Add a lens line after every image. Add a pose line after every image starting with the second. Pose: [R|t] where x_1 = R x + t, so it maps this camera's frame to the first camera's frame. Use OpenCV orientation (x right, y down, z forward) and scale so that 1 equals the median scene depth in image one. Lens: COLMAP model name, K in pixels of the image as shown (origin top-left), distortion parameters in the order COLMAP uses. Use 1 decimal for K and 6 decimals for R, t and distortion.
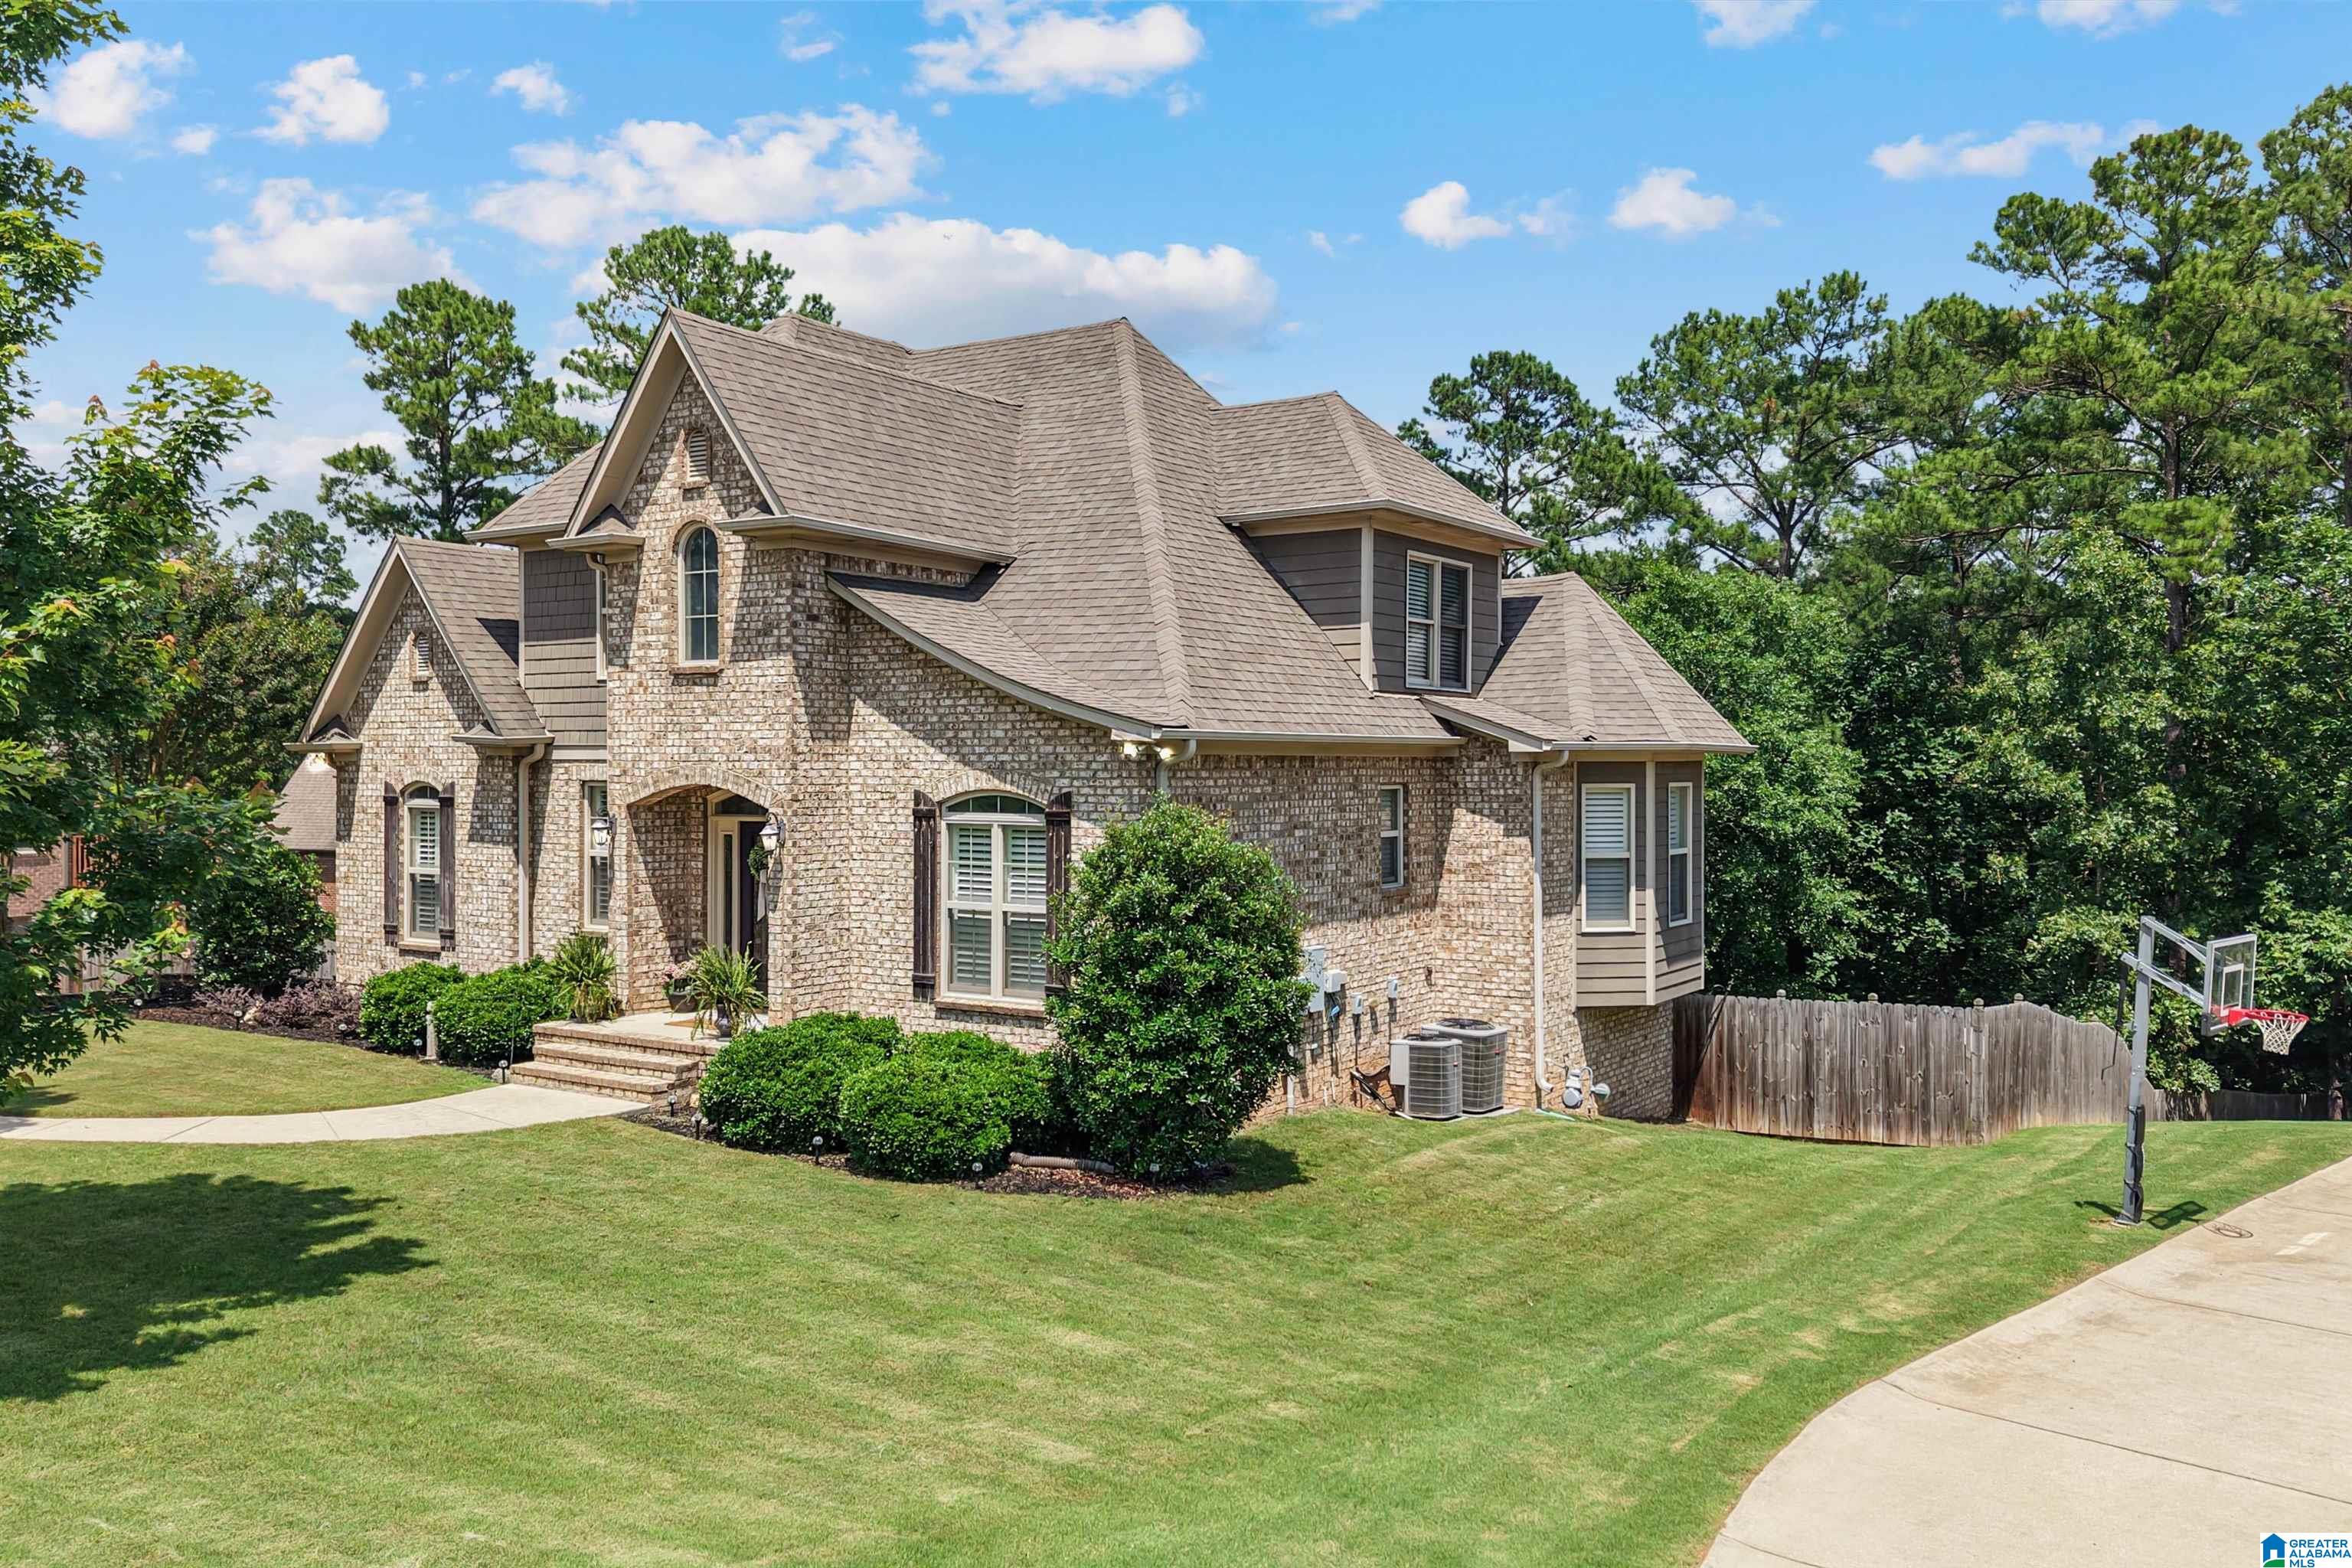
lens RADIAL K [[1864.3, 0, 1189.2], [0, 1864.3, 791.9], [0, 0, 1]] dist [0.188444, -0.627724]
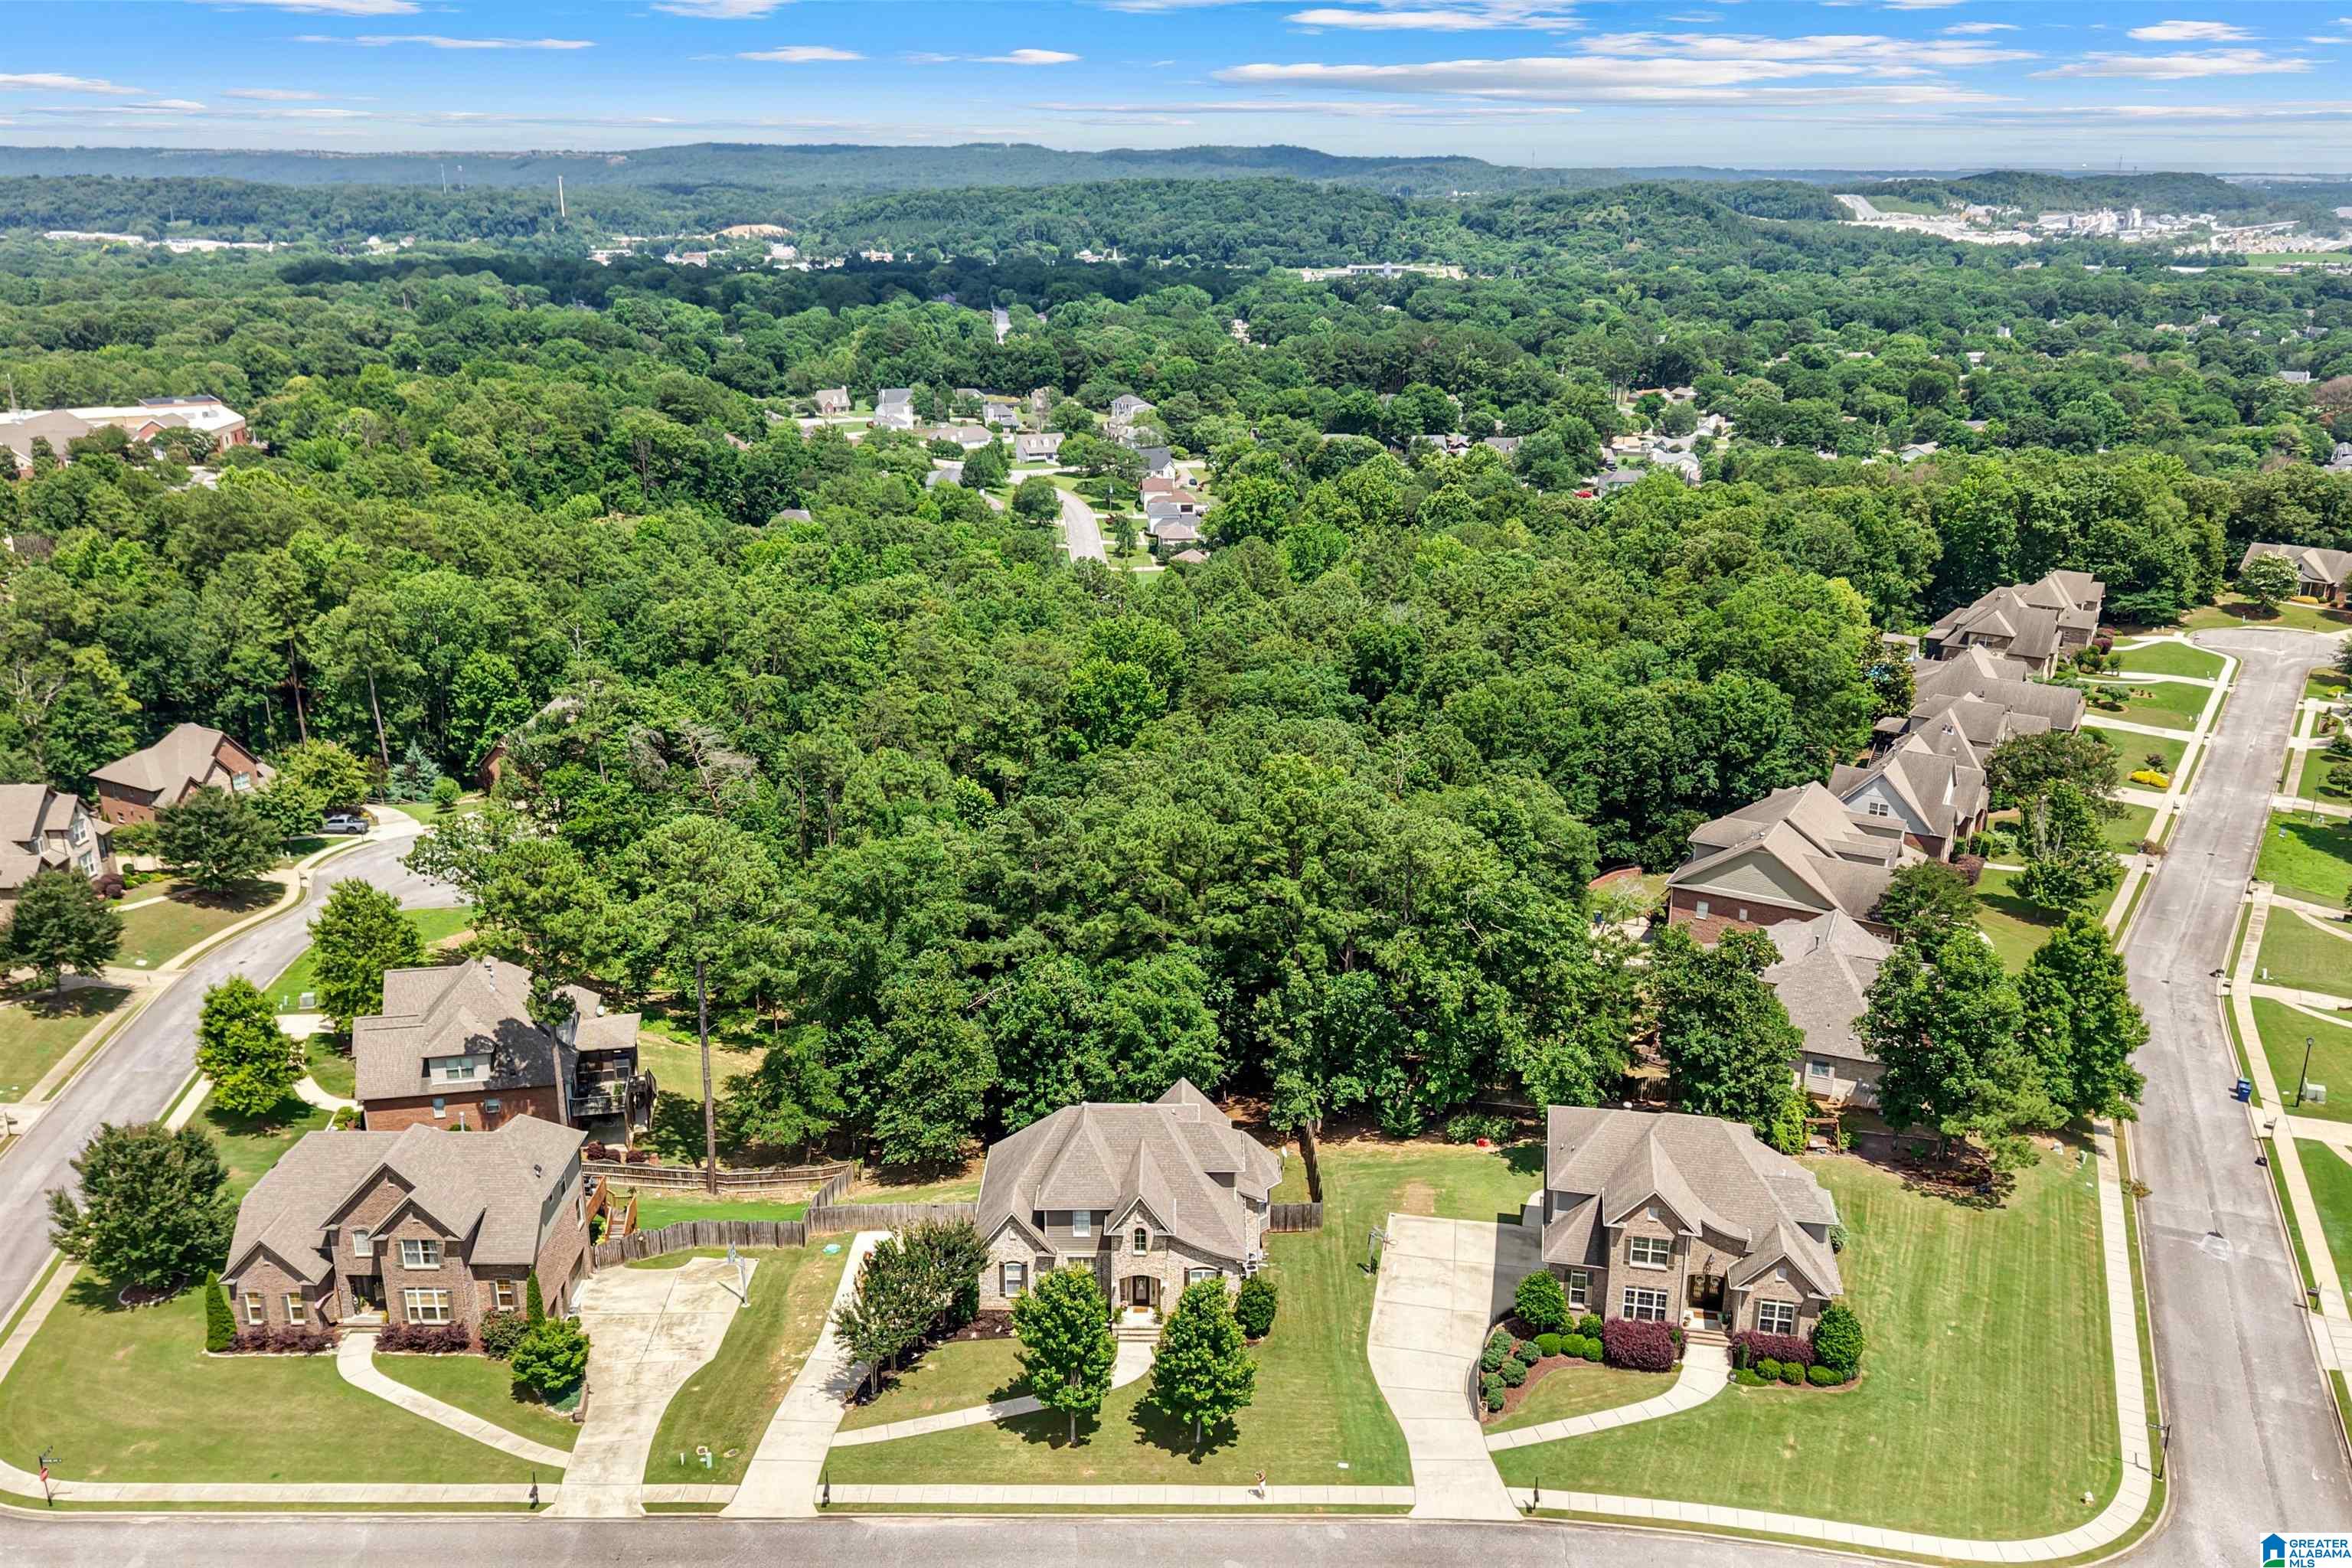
lens RADIAL K [[1890.7, 0, 1176.0], [0, 1890.7, 784.0], [0, 0, 1]] dist [0.094478, -0.104059]
pose [[0.833998, -0.173206, 0.523877, -2.562114], [0.003542, 0.951114, 0.308821, -2.757196], [-0.551756, -0.255701, 0.793840, -2.669415]]
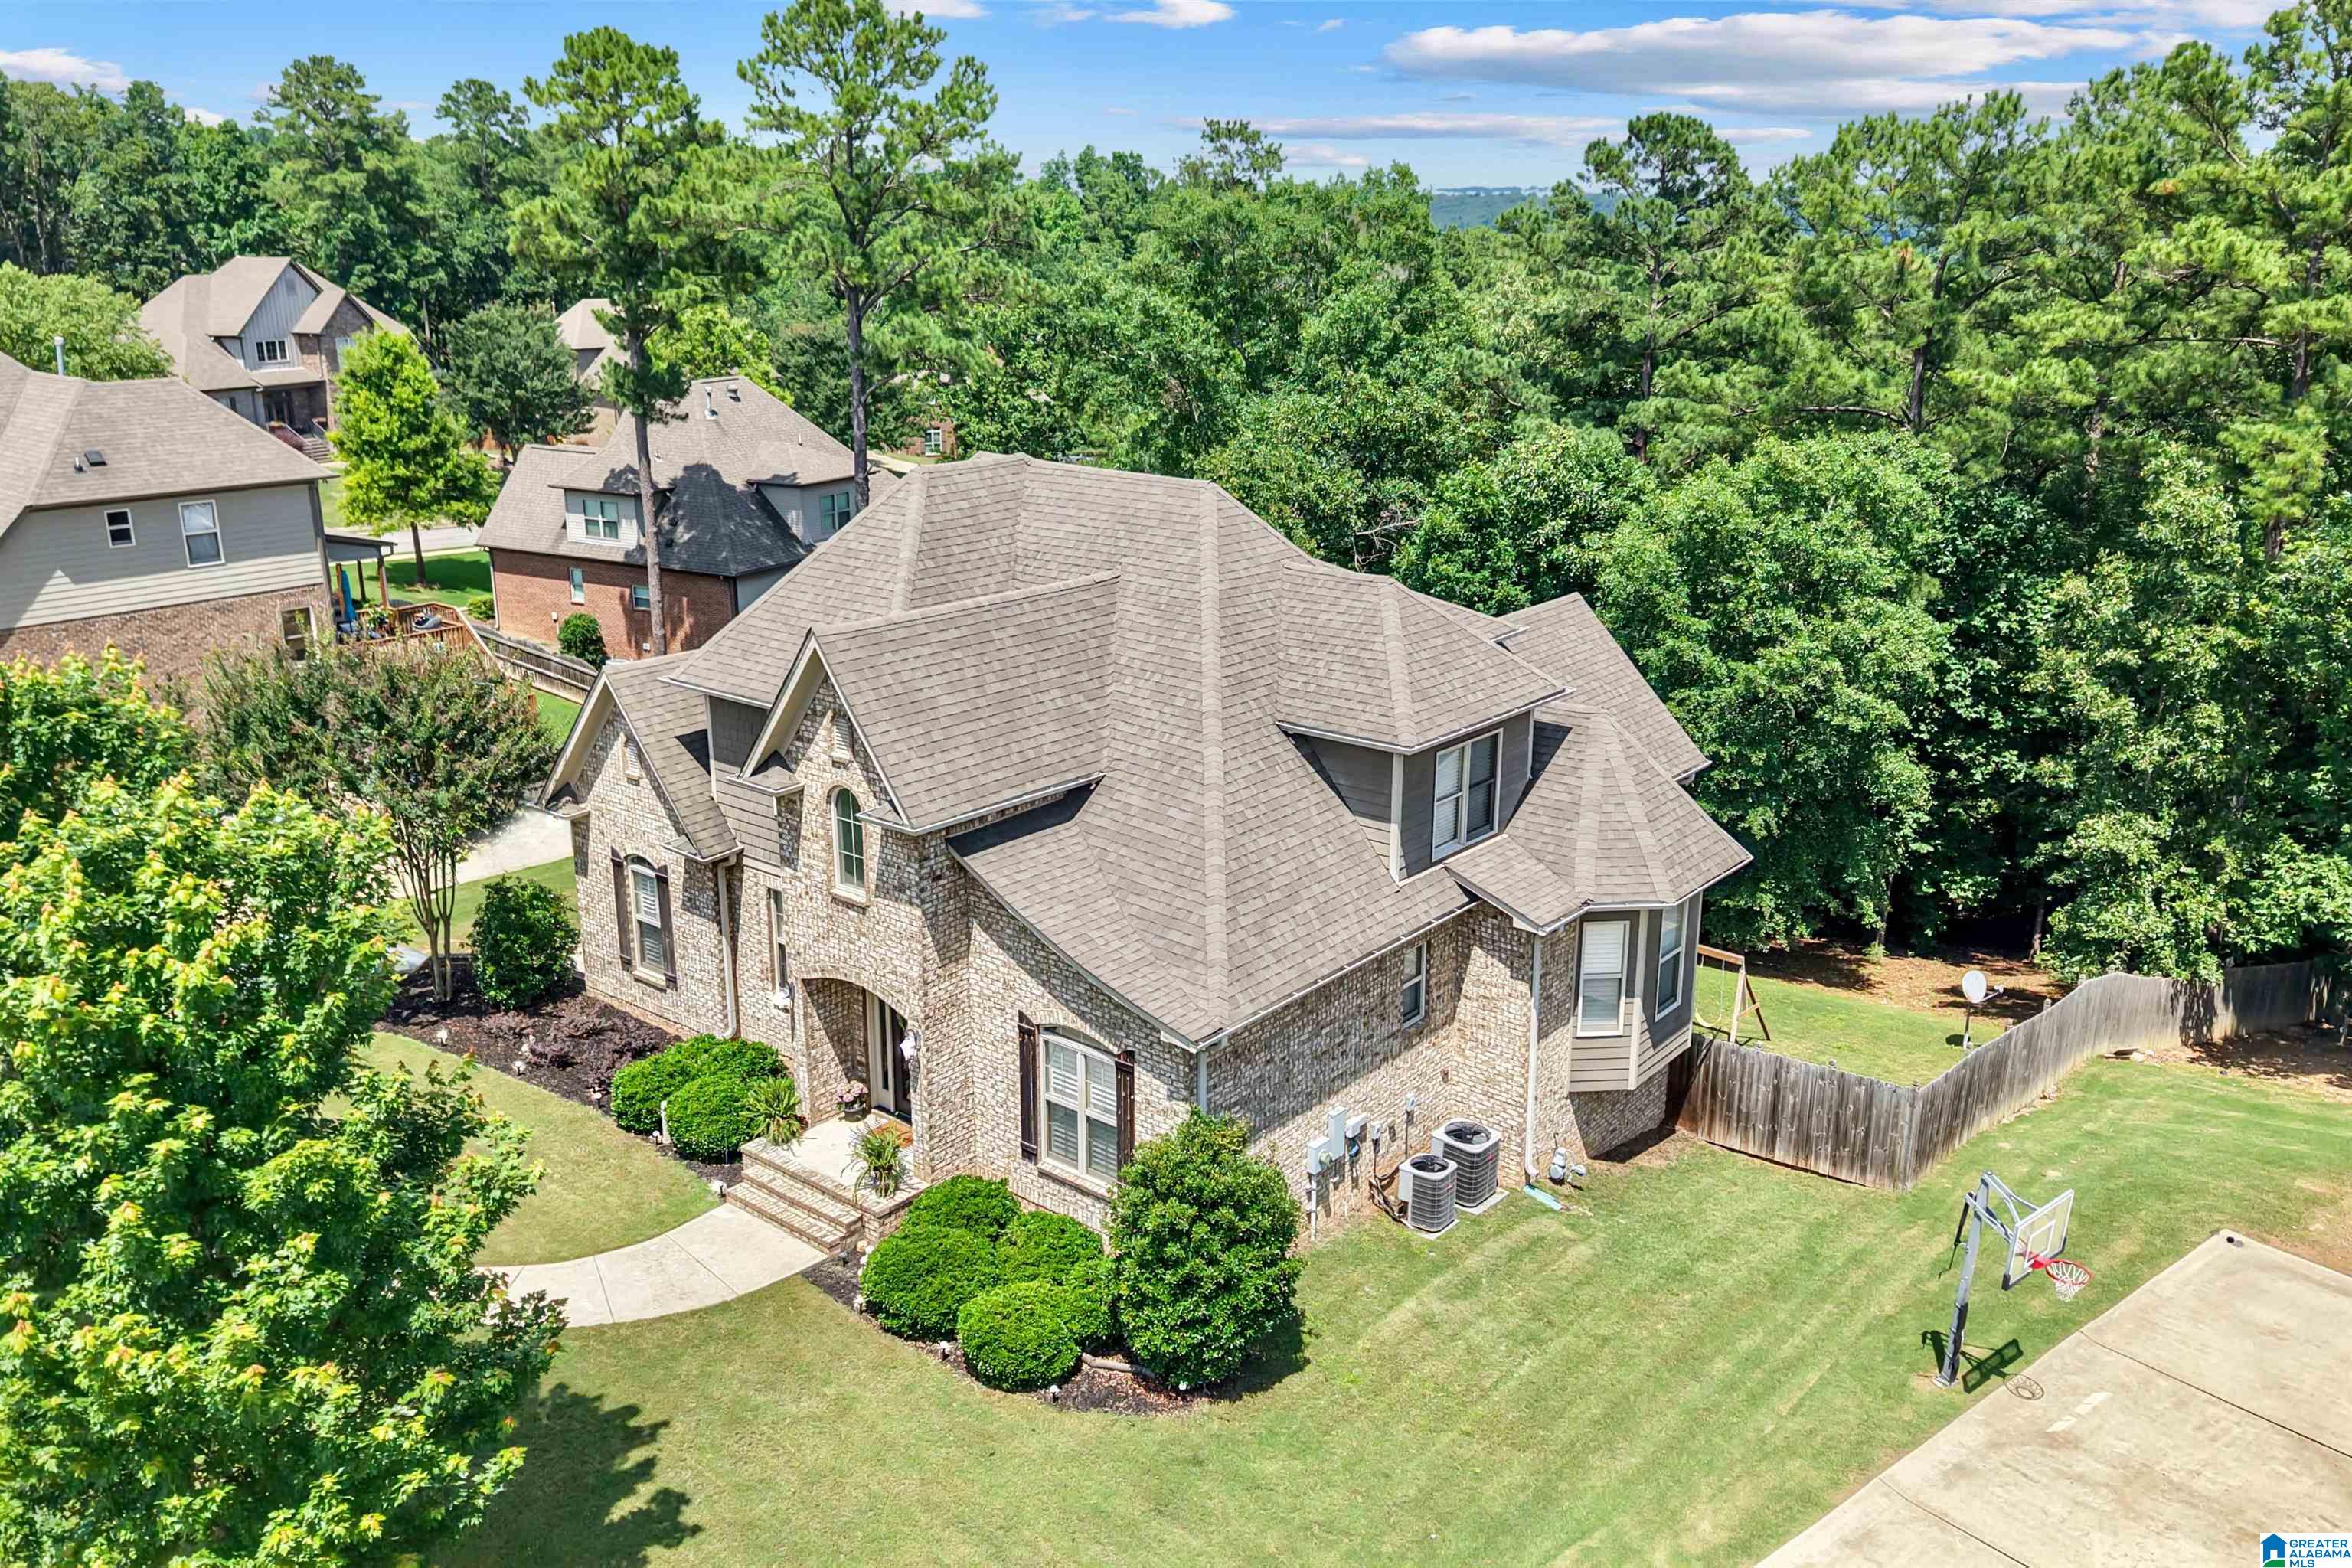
lens RADIAL K [[1886.5, 0, 1222.3], [0, 1886.5, 782.2], [0, 0, 1]] dist [0.141461, -0.496837]
pose [[0.996003, 0.028885, -0.084526, 0.092825], [-0.004294, 0.960661, 0.277691, -0.492787], [0.089222, -0.276218, 0.956945, -0.173301]]
